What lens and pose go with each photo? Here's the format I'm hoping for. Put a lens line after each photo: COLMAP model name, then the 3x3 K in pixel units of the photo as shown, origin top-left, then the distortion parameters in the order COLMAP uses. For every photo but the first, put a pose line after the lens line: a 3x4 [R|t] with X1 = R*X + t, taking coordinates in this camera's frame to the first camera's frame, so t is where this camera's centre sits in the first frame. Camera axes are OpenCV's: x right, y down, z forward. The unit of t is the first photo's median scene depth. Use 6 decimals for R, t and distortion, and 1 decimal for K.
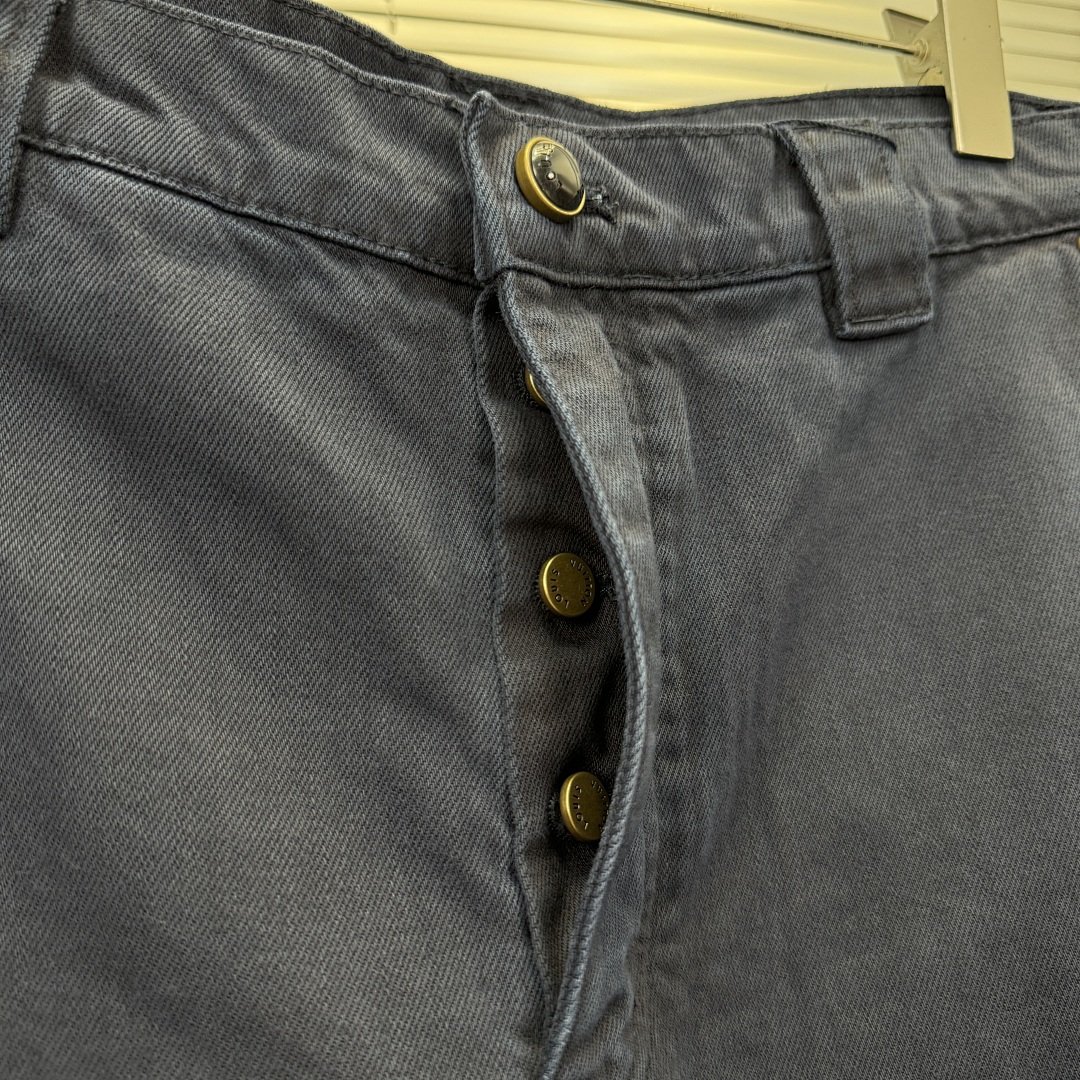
lens RADIAL K [[1008.7, 0, 540.0], [0, 1008.7, 540.0], [0, 0, 1]] dist [-0.082651, 0.018182]
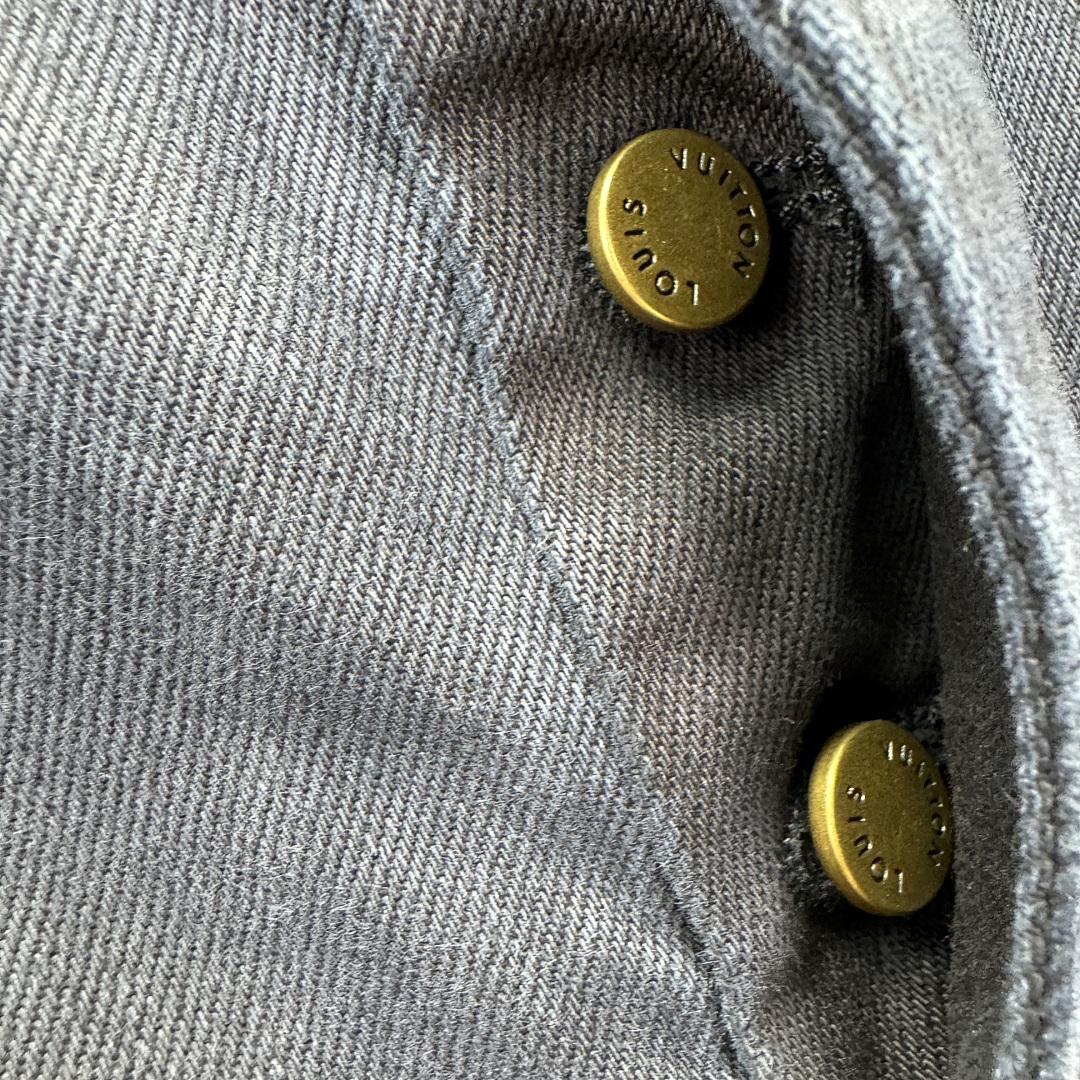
lens RADIAL K [[1218.2, 0, 563.4], [0, 1218.2, 542.3], [0, 0, 1]] dist [-0.013704, -0.046941]
pose [[0.954644, -0.252186, -0.158294, 0.029576], [0.290719, 0.904311, 0.312576, 0.001695], [0.064320, -0.344419, 0.936610, 0.631146]]
